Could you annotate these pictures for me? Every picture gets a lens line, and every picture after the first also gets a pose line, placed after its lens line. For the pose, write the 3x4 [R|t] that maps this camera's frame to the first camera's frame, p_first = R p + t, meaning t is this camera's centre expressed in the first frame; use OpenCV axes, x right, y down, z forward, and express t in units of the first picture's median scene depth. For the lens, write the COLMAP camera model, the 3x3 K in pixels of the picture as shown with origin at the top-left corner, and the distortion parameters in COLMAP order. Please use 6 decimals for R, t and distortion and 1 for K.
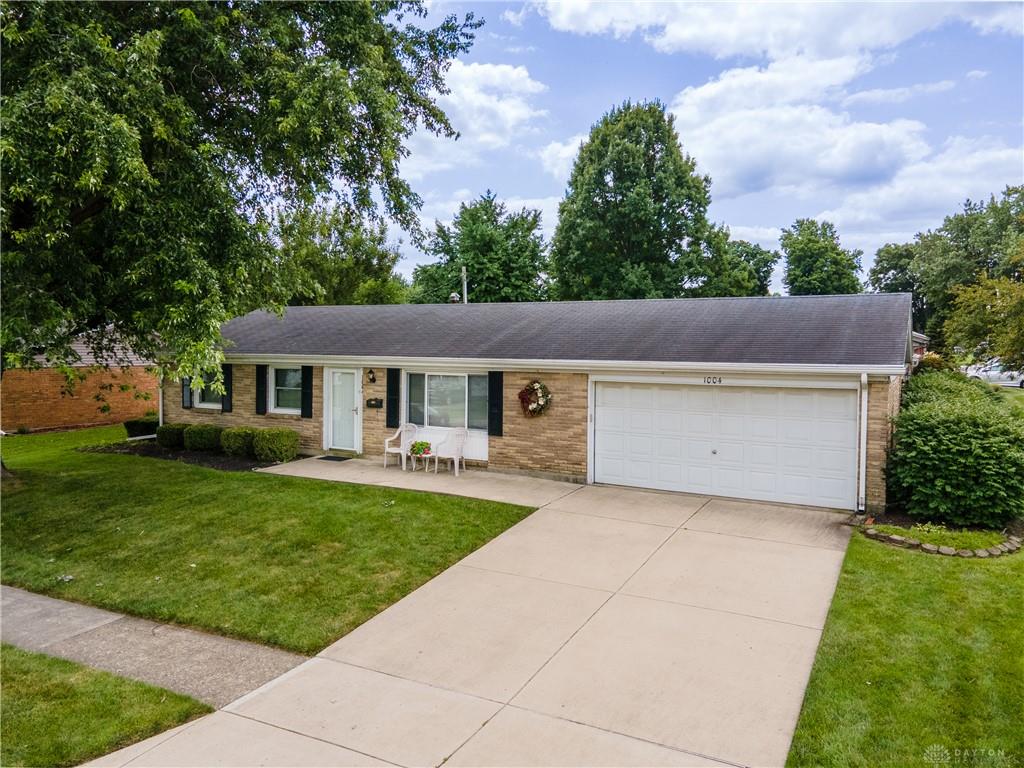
lens RADIAL K [[760.6, 0, 512.0], [0, 760.6, 384.0], [0, 0, 1]] dist [0.048060, 0.009132]
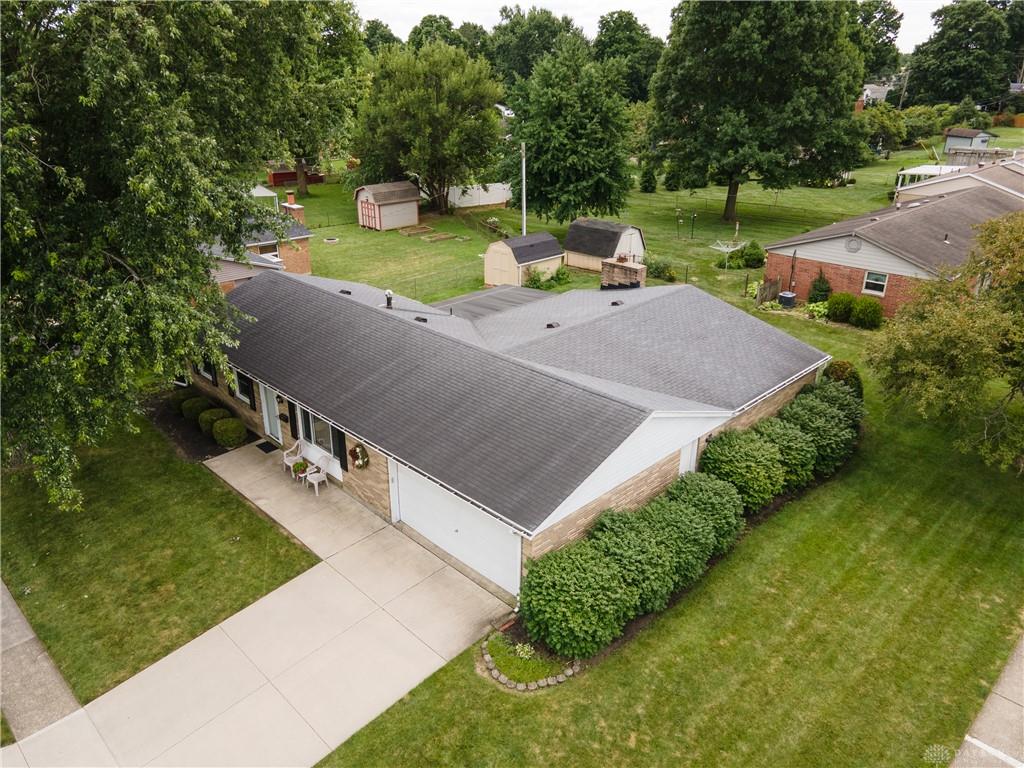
lens RADIAL K [[760.6, 0, 512.0], [0, 760.6, 384.0], [0, 0, 1]] dist [0.048060, 0.009132]
pose [[0.957524, 0.108600, -0.267120, 0.547977], [-0.008533, 0.936633, 0.350208, -0.497244], [0.288226, -0.333053, 0.897776, -0.070636]]
